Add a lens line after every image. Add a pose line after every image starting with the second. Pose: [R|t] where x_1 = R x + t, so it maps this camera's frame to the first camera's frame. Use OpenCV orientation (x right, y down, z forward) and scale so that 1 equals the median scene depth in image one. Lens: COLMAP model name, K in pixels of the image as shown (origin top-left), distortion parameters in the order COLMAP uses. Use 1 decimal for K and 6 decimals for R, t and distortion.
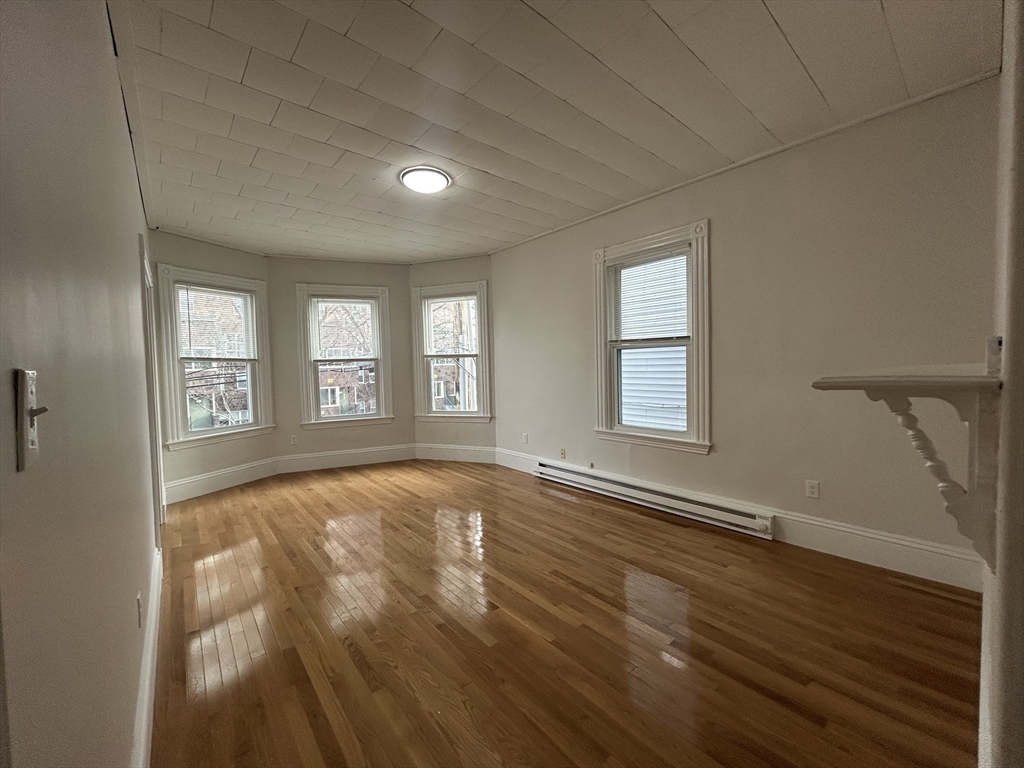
lens RADIAL K [[415.6, 0, 512.0], [0, 415.6, 384.0], [0, 0, 1]] dist [-0.002302, -0.000129]
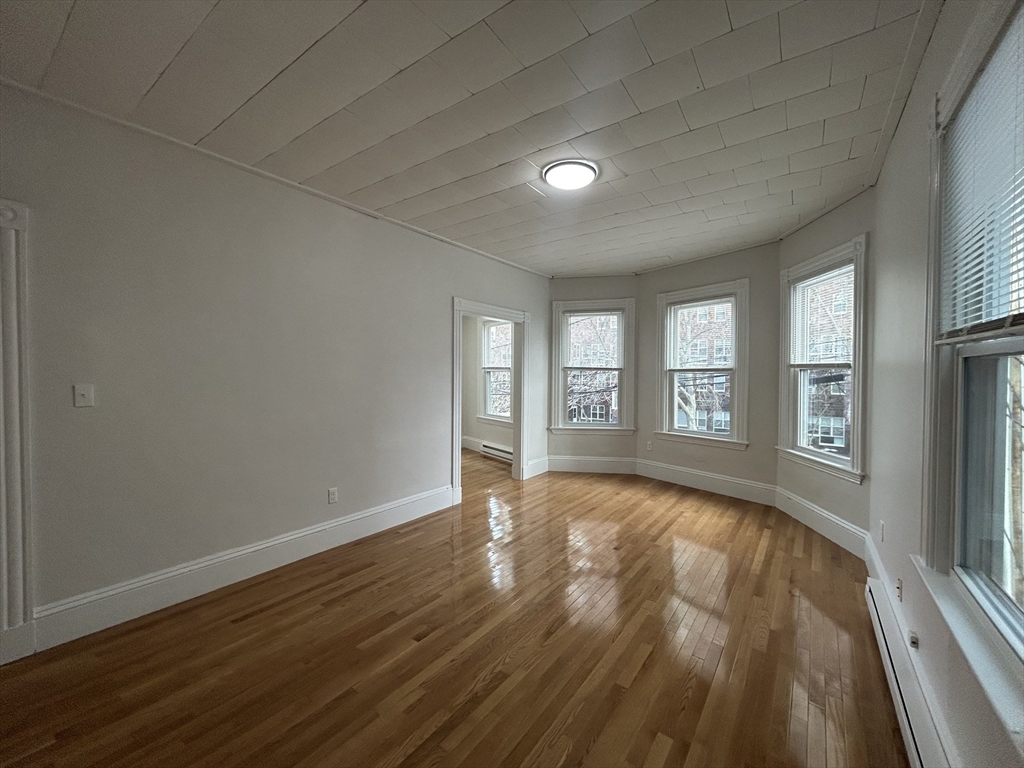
lens RADIAL K [[415.6, 0, 512.0], [0, 415.6, 384.0], [0, 0, 1]] dist [-0.002302, -0.000129]
pose [[0.226101, 0.049430, -0.972849, 0.443741], [-0.051009, 0.997942, 0.038850, -0.047879], [0.972767, 0.040840, 0.228157, 0.469899]]
